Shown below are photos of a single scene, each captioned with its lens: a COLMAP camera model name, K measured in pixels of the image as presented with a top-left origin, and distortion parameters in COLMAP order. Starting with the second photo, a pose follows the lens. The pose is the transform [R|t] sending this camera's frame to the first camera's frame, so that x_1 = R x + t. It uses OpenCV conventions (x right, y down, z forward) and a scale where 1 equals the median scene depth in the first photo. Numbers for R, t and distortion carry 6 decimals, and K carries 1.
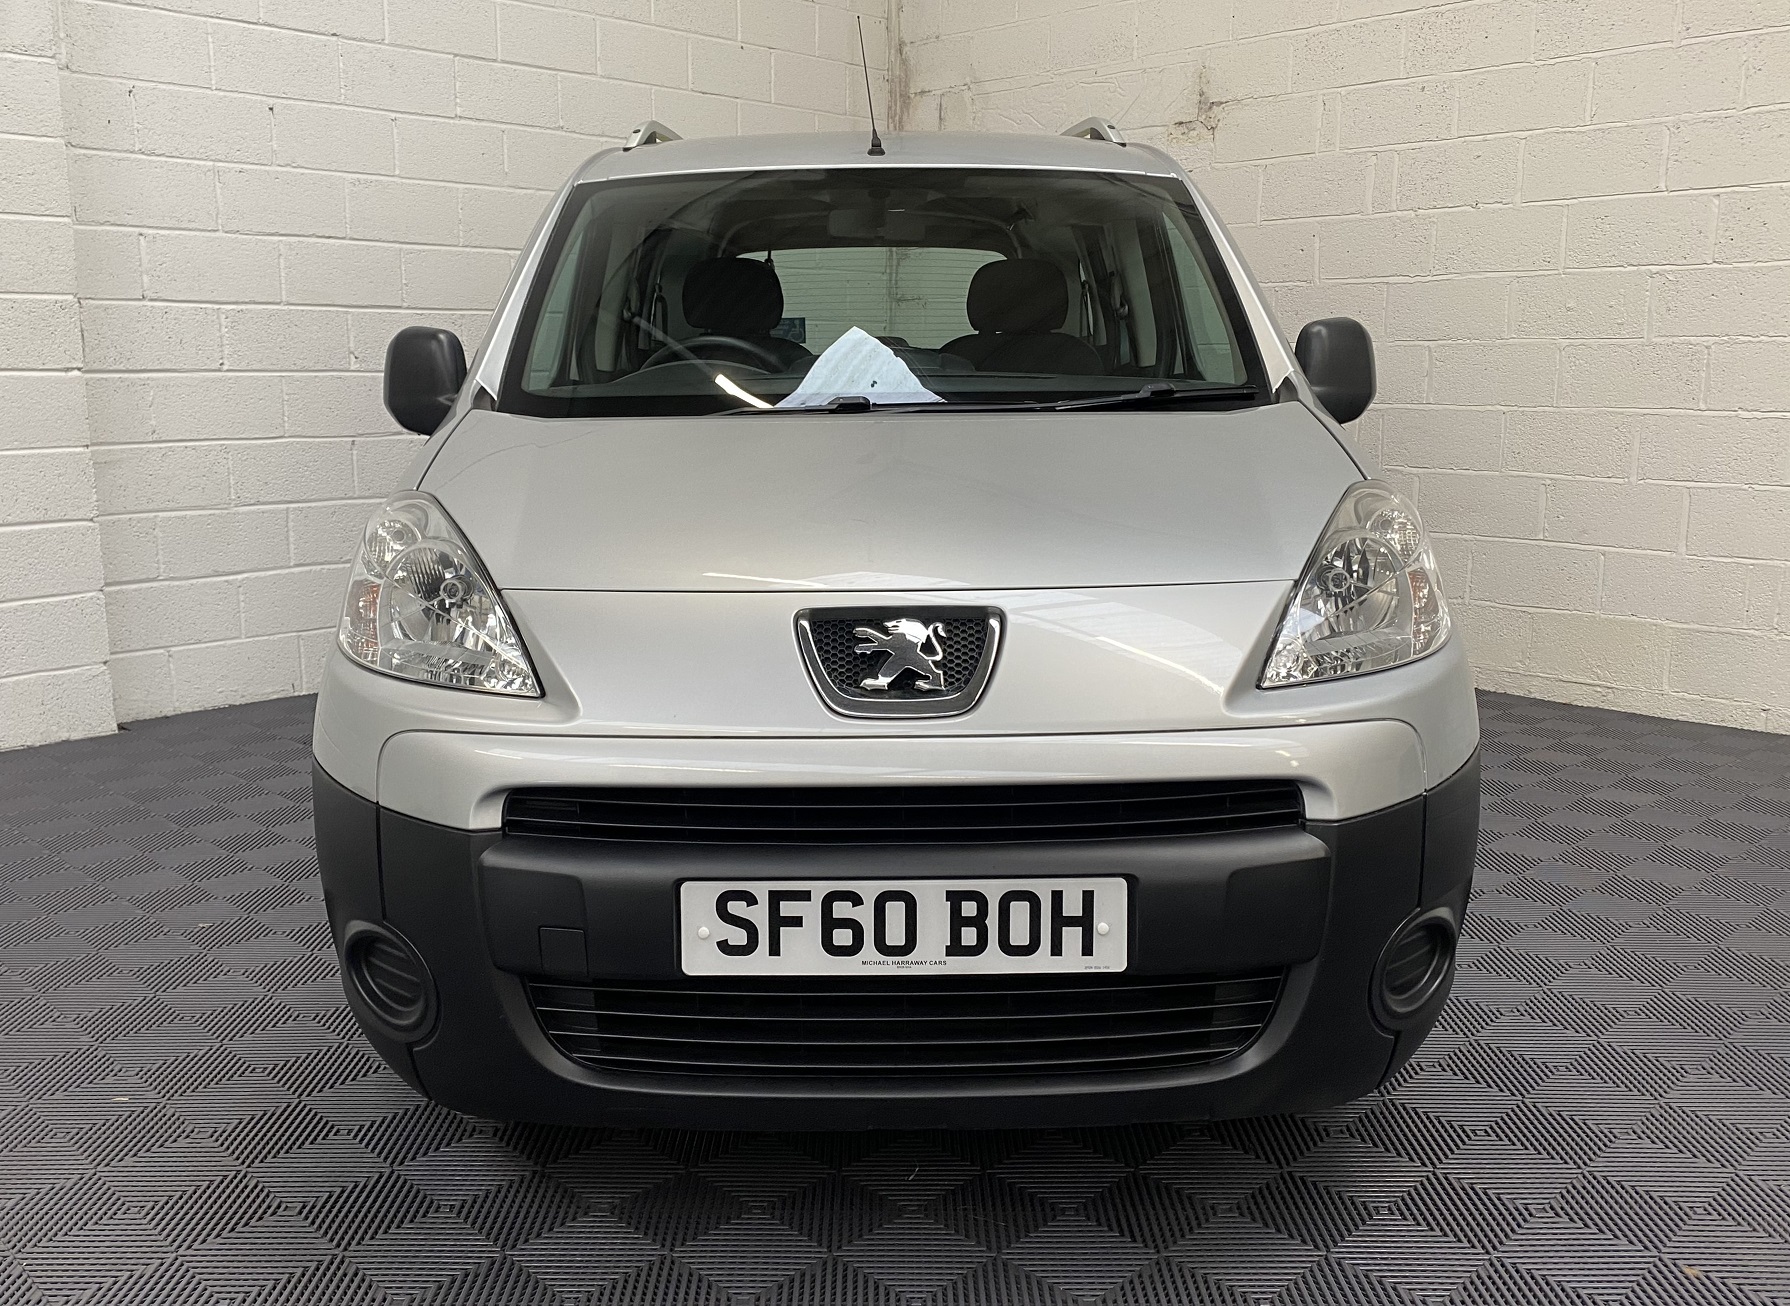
lens RADIAL K [[1518.1, 0, 852.2], [0, 1518.1, 570.5], [0, 0, 1]] dist [0.060576, -0.013425]
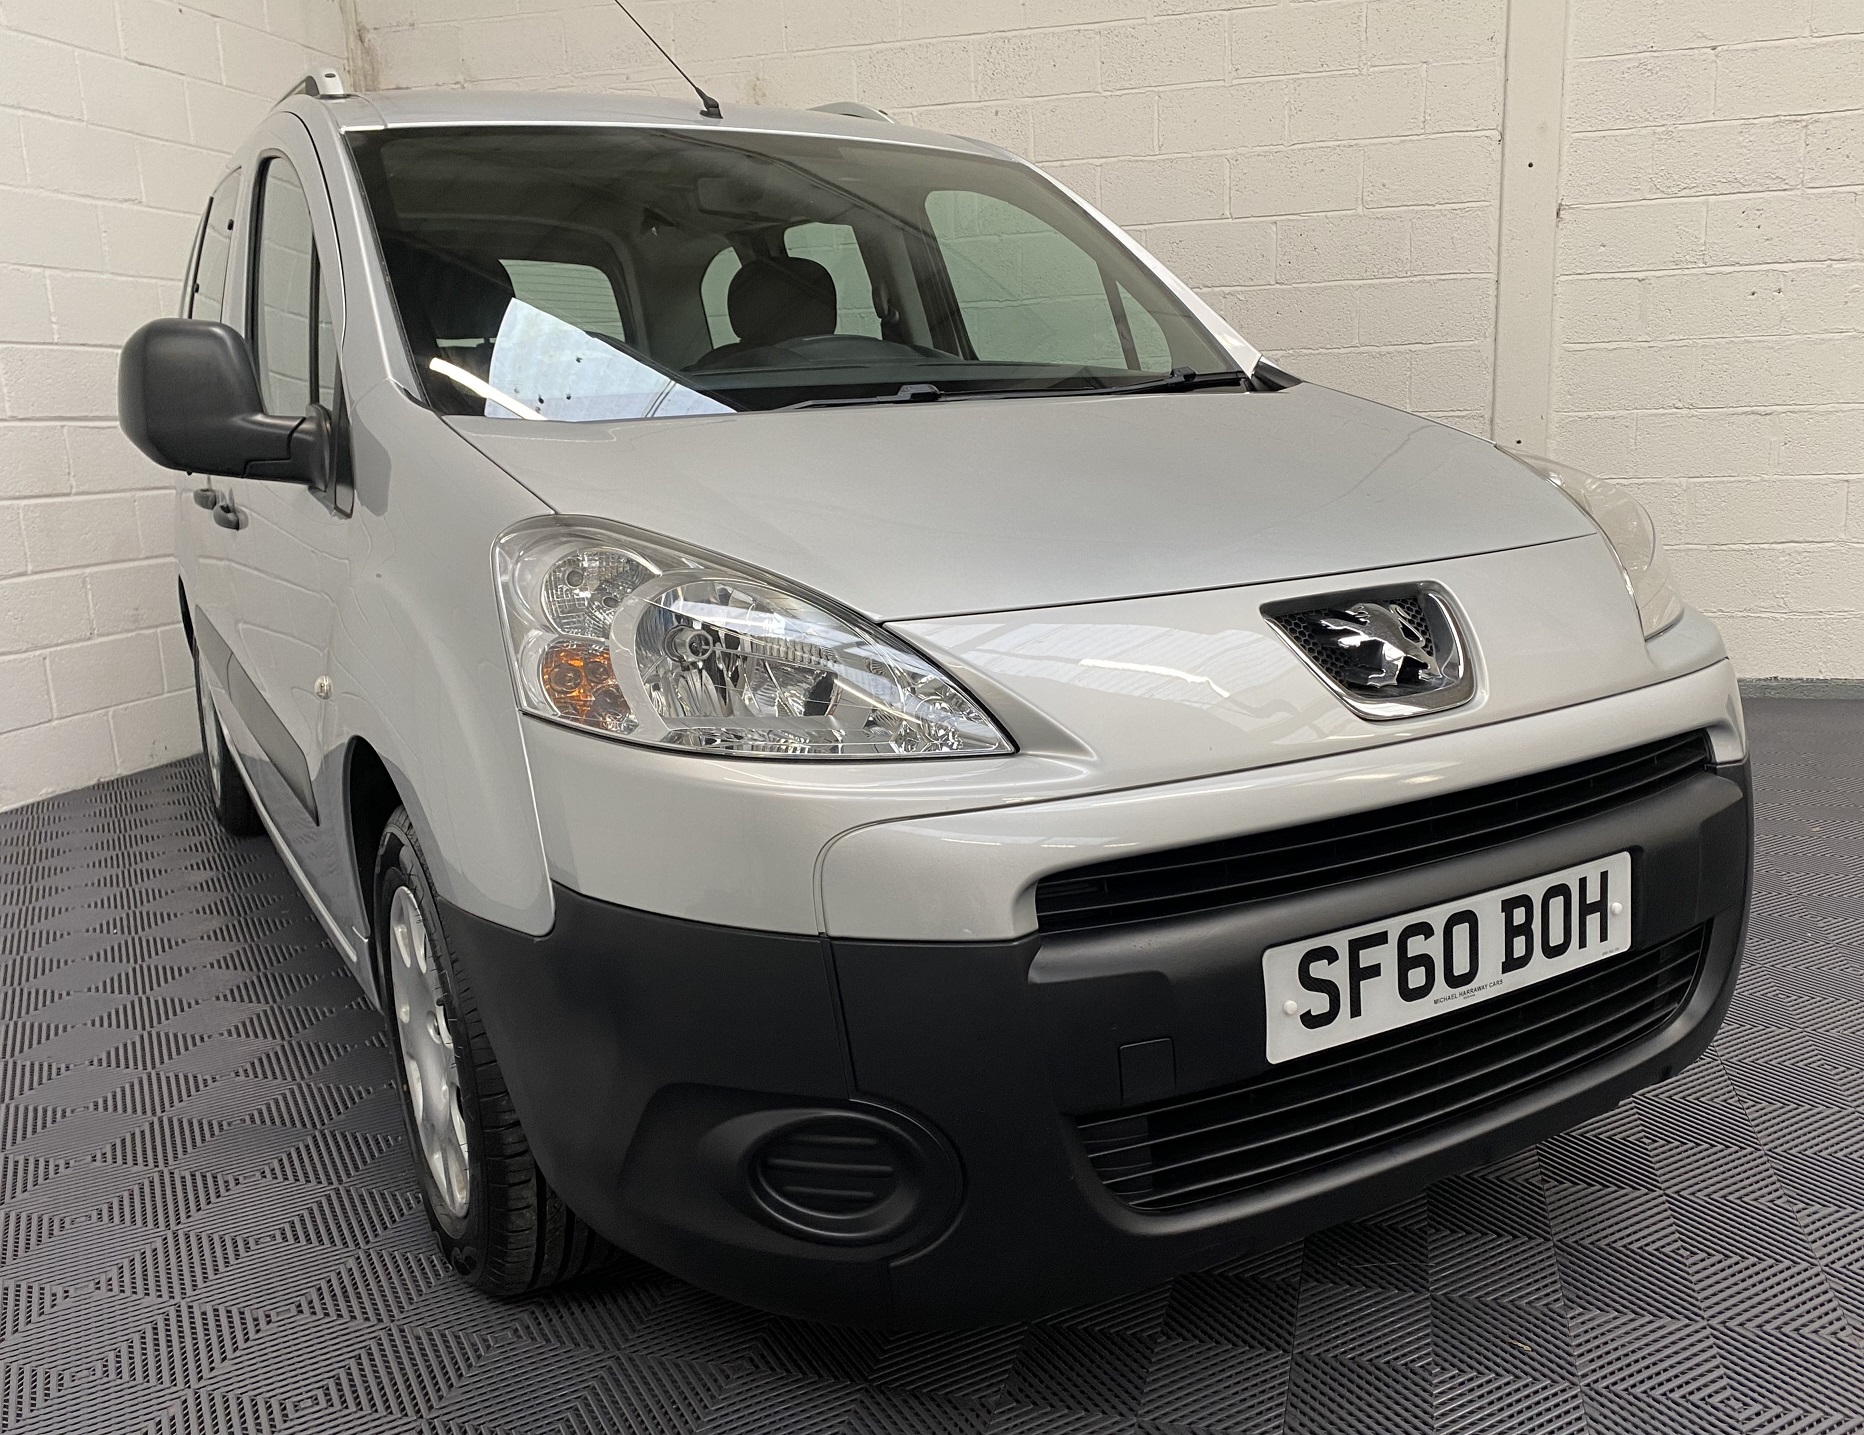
lens RADIAL K [[1513.8, 0, 931.4], [0, 1513.8, 707.2], [0, 0, 1]] dist [0.084697, -0.123484]
pose [[0.865546, -0.126238, 0.484658, -0.630323], [0.104342, 0.991930, 0.072023, 0.002552], [-0.489839, -0.011769, 0.871734, 0.393211]]
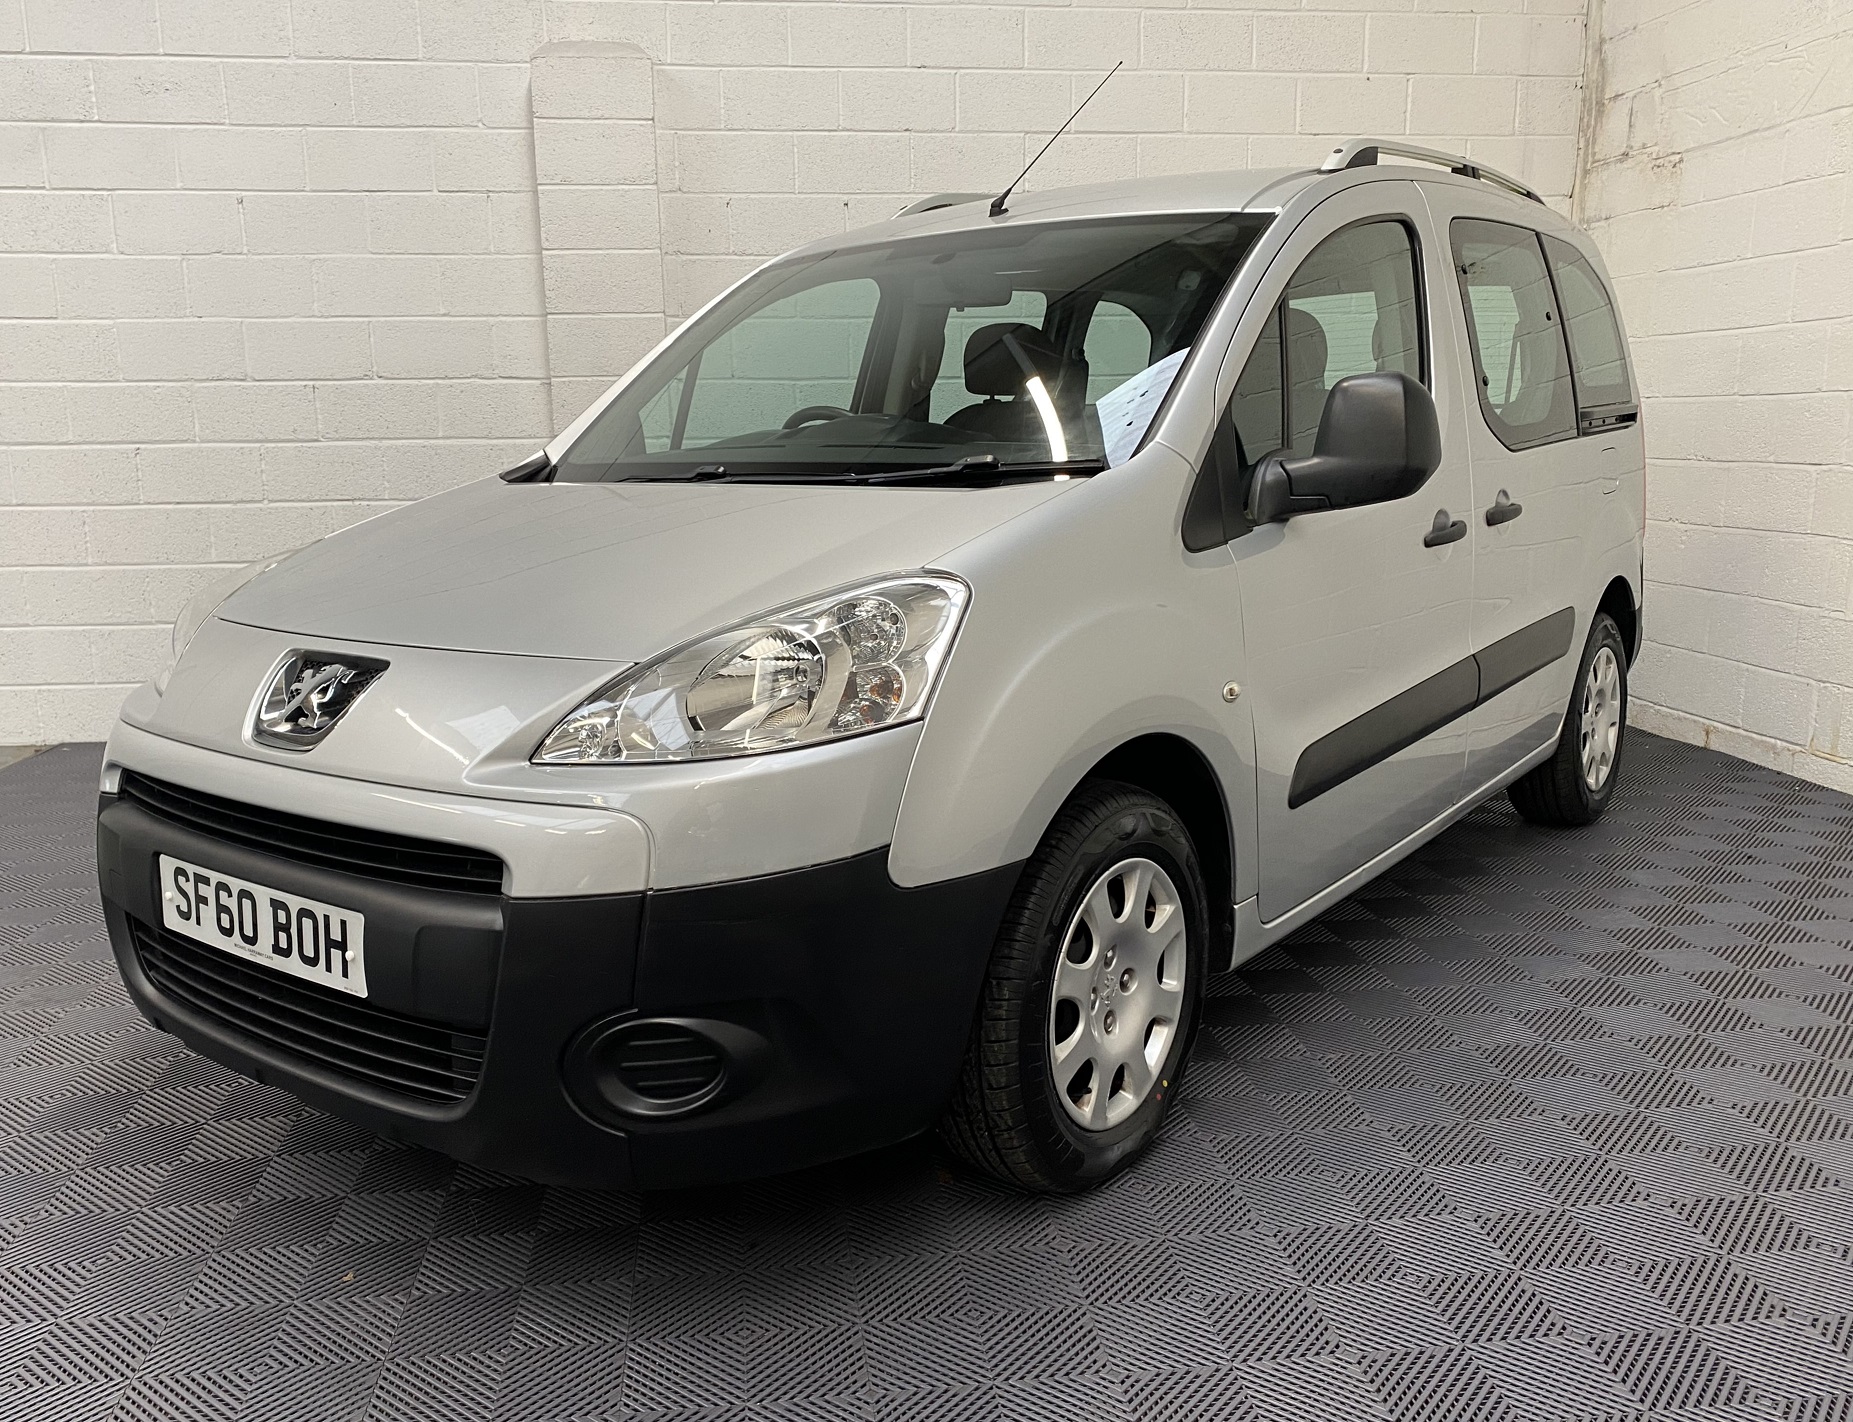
lens RADIAL K [[1541.4, 0, 917.0], [0, 1541.4, 694.8], [0, 0, 1]] dist [0.015635, -0.004731]
pose [[0.794669, 0.099654, -0.598807, 1.139681], [-0.074588, 0.994988, 0.066603, -0.058834], [0.602443, -0.008263, 0.798119, 0.354765]]
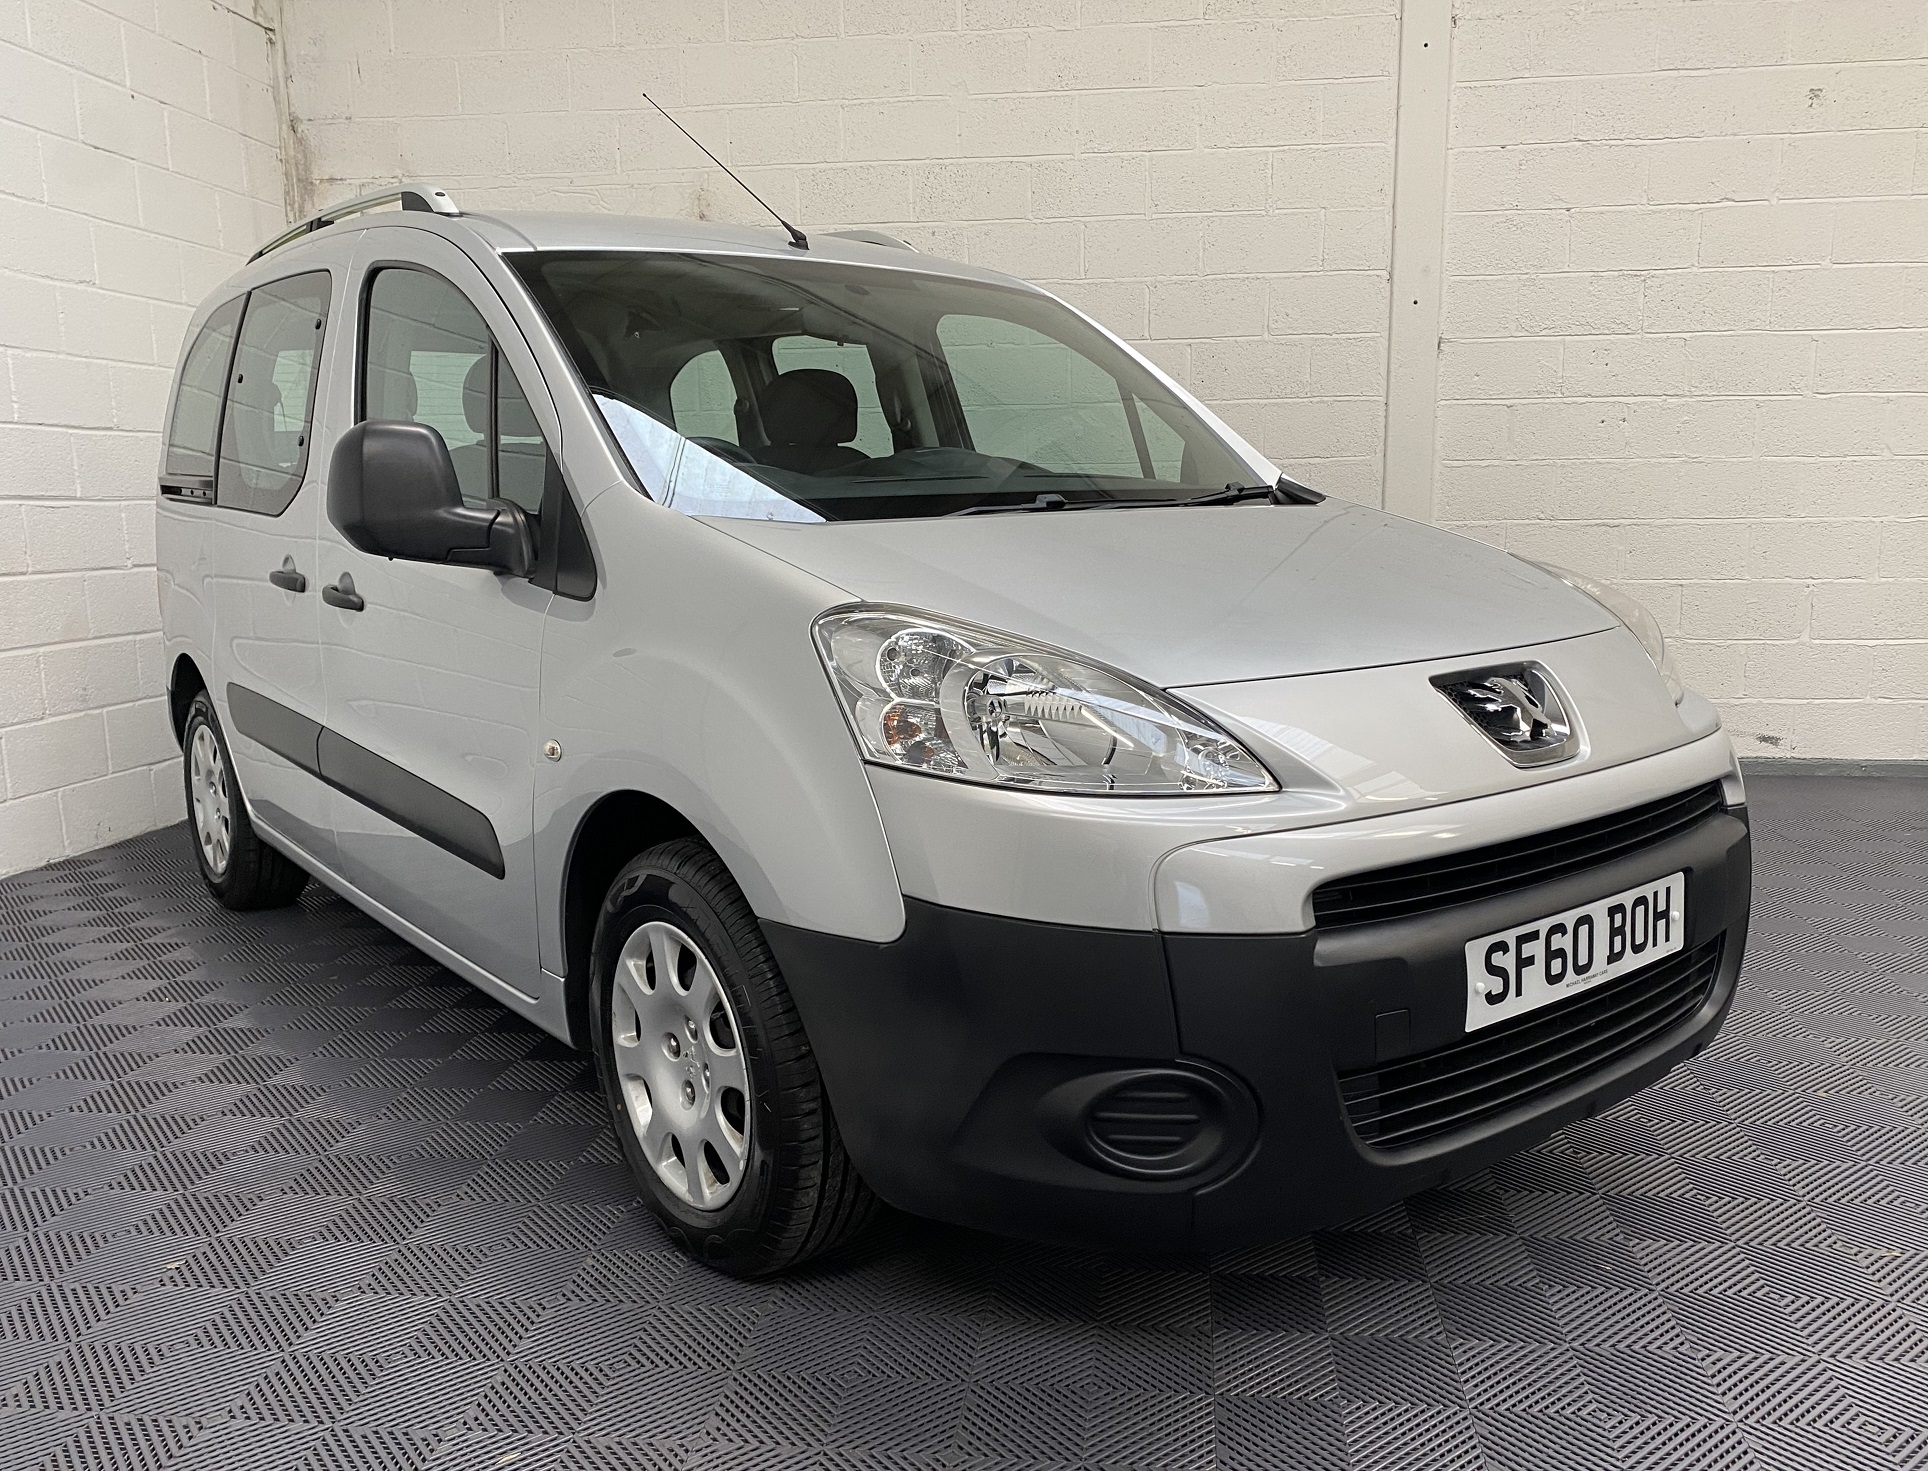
lens RADIAL K [[1542.0, 0, 933.7], [0, 1542.0, 737.1], [0, 0, 1]] dist [0.090066, -0.168925]
pose [[0.790977, -0.105436, 0.602693, -1.013134], [0.097809, 0.994162, 0.045555, -0.017256], [-0.603977, 0.022916, 0.796672, 0.374631]]
